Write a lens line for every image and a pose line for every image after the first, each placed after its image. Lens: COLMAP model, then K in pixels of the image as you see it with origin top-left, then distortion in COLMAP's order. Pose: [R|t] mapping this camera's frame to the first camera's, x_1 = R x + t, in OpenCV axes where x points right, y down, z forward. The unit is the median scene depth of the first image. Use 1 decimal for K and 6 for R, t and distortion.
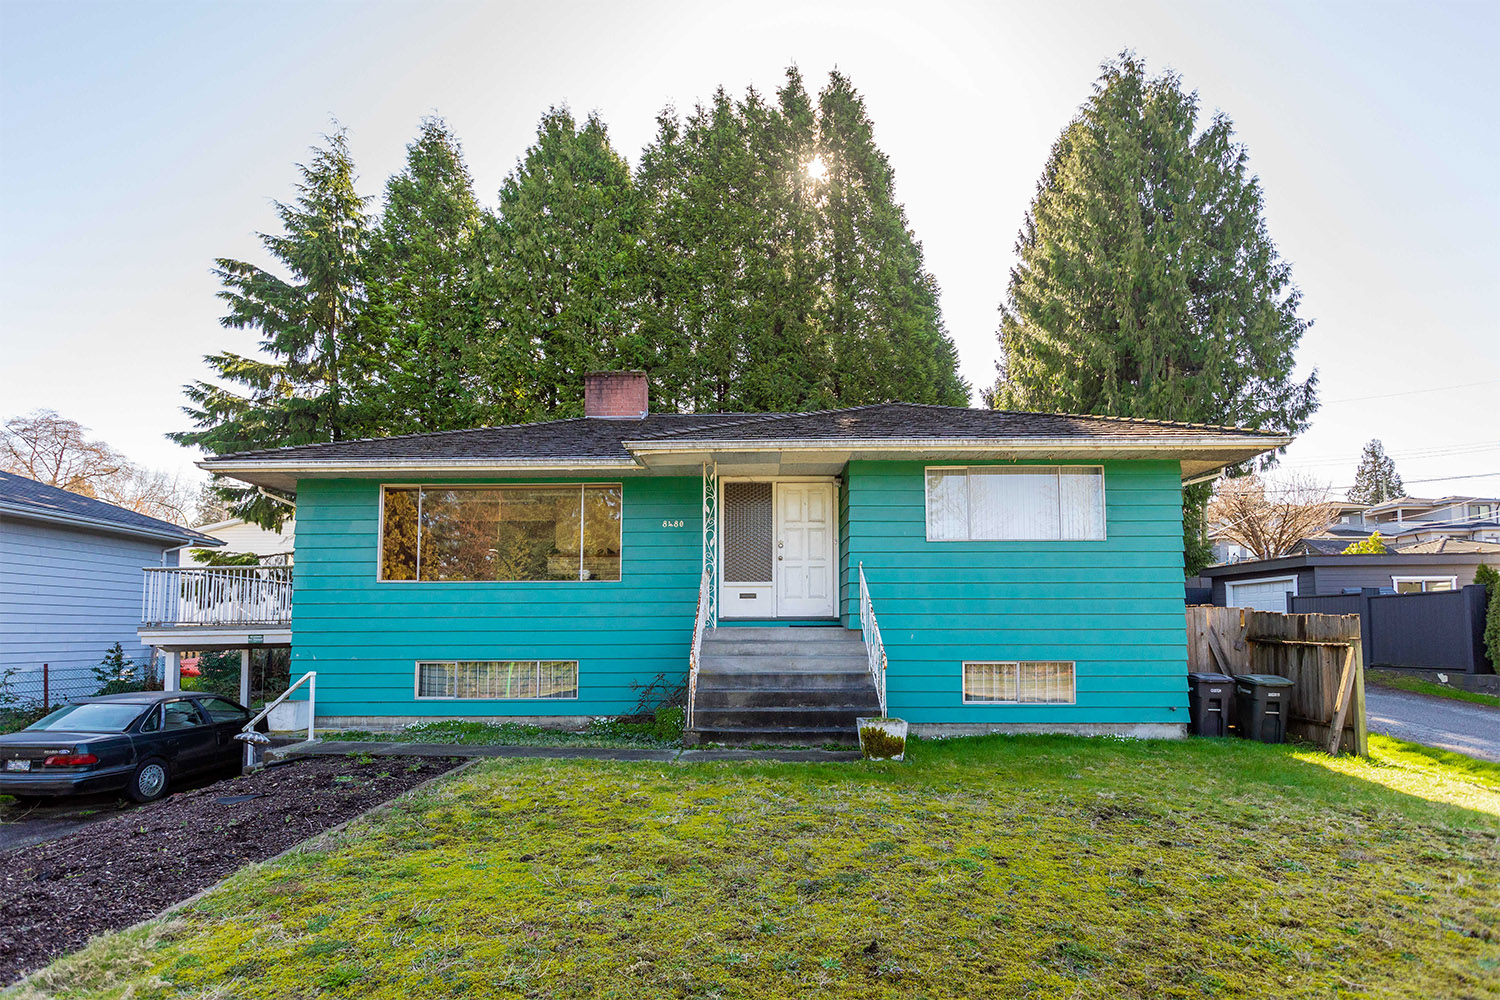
lens RADIAL K [[756.9, 0, 744.1], [0, 756.9, 582.7], [0, 0, 1]] dist [-0.004186, -0.000330]
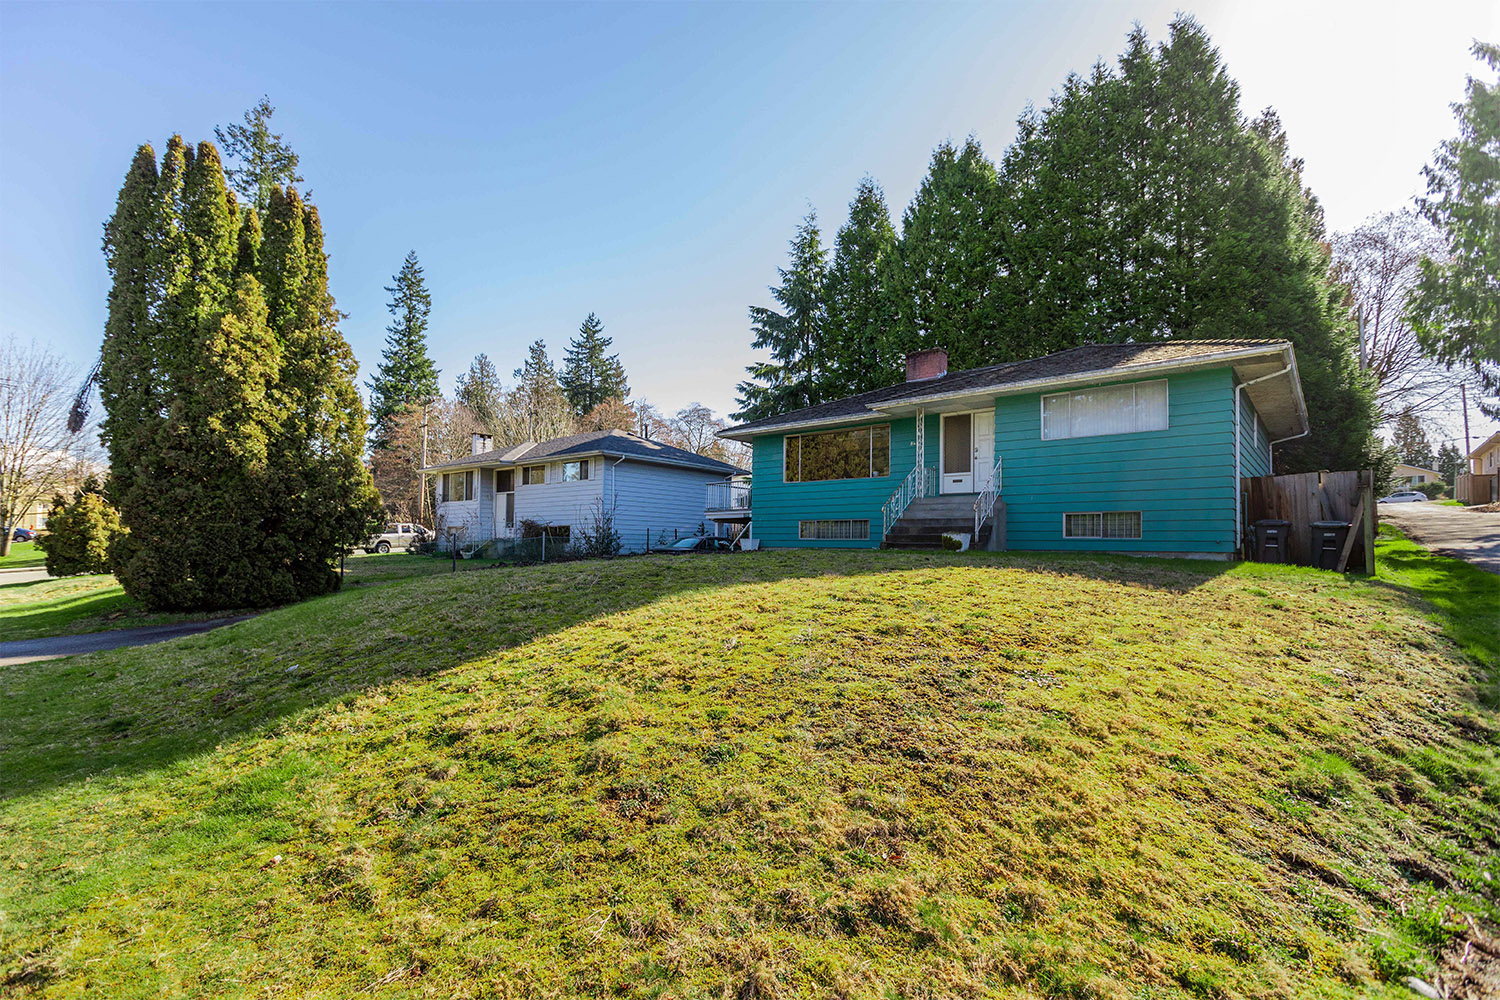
lens RADIAL K [[694.2, 0, 752.5], [0, 694.2, 530.1], [0, 0, 1]] dist [-0.001957, 0.000027]
pose [[0.780047, -0.007970, -0.625670, 0.555298], [0.027854, 0.999370, 0.021997, 0.072000], [0.625100, -0.034586, 0.779778, -0.469784]]
